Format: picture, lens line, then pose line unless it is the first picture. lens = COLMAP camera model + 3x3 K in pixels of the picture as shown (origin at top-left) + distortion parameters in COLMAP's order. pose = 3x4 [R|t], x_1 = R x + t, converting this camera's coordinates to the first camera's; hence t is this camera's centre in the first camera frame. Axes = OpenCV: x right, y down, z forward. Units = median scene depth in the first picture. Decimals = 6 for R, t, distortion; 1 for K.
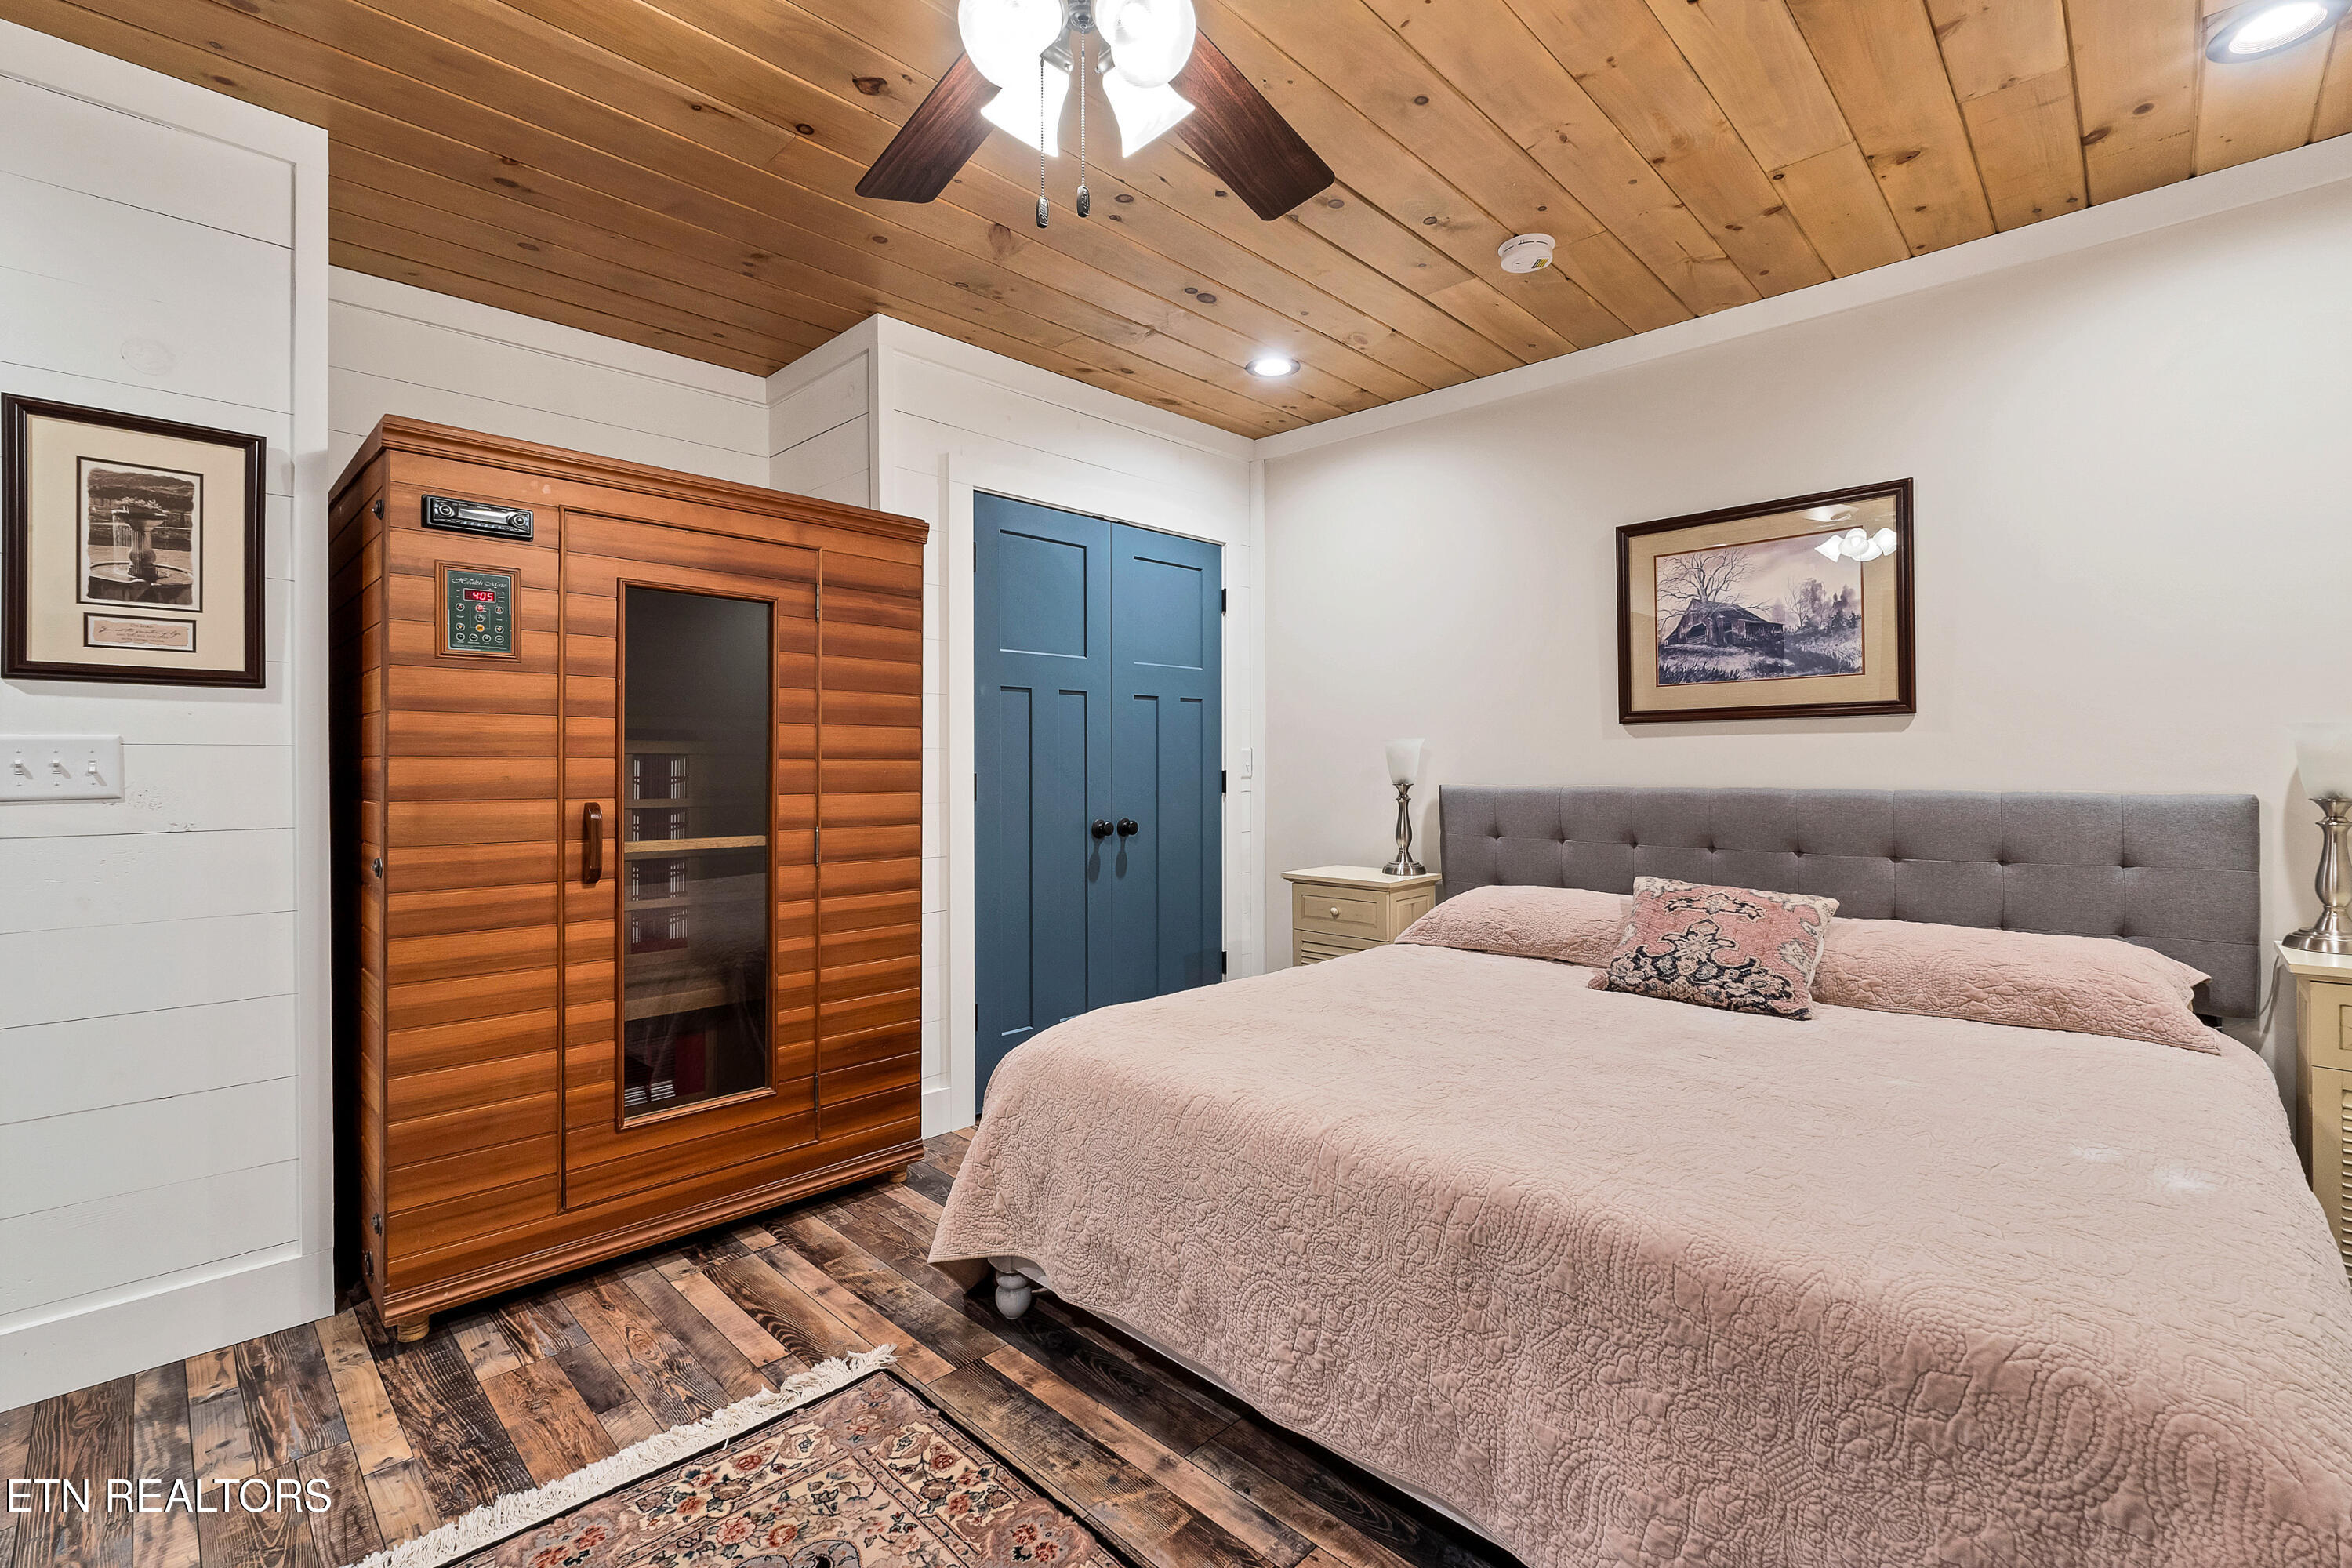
lens RADIAL K [[1020.4, 0, 1178.5], [0, 1020.4, 761.0], [0, 0, 1]] dist [-0.002129, 0.000028]
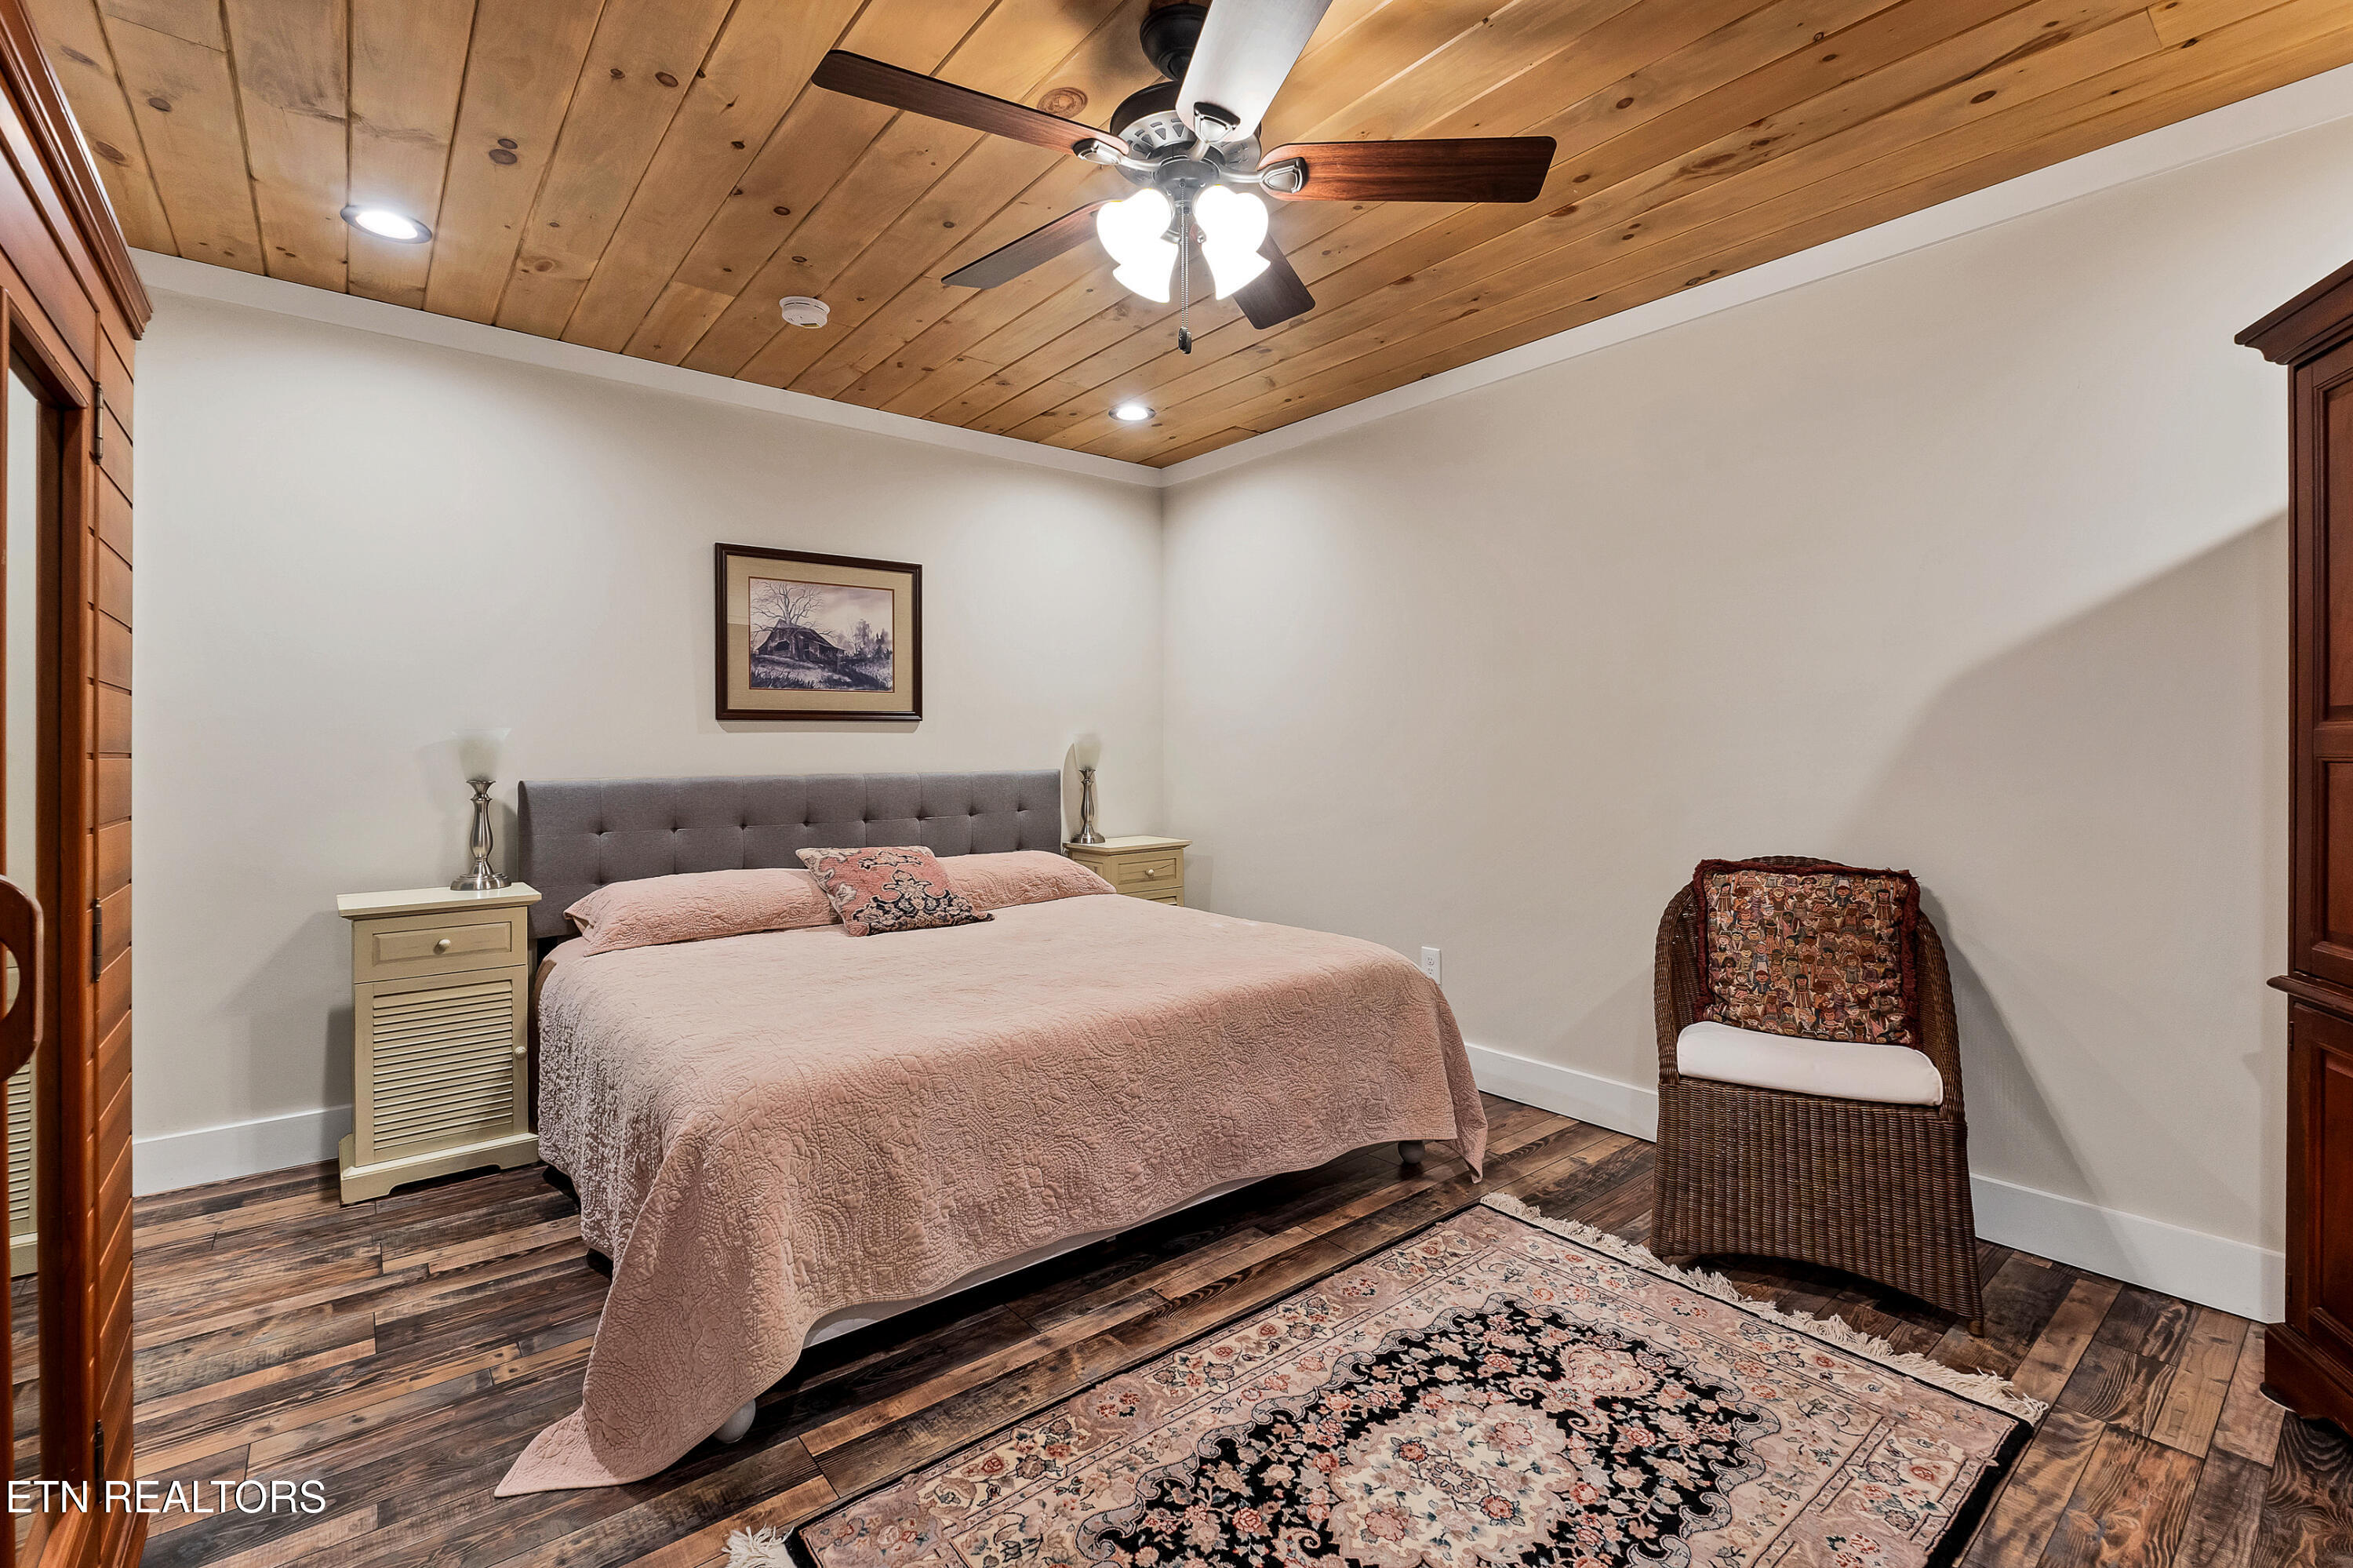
lens RADIAL K [[1036.3, 0, 1179.5], [0, 1036.3, 745.1], [0, 0, 1]] dist [-0.001872, -0.000009]
pose [[0.117786, 0.005235, 0.993025, -0.694546], [0.002812, 0.999980, -0.005605, -0.001309], [-0.993035, 0.003453, 0.117769, 0.403720]]
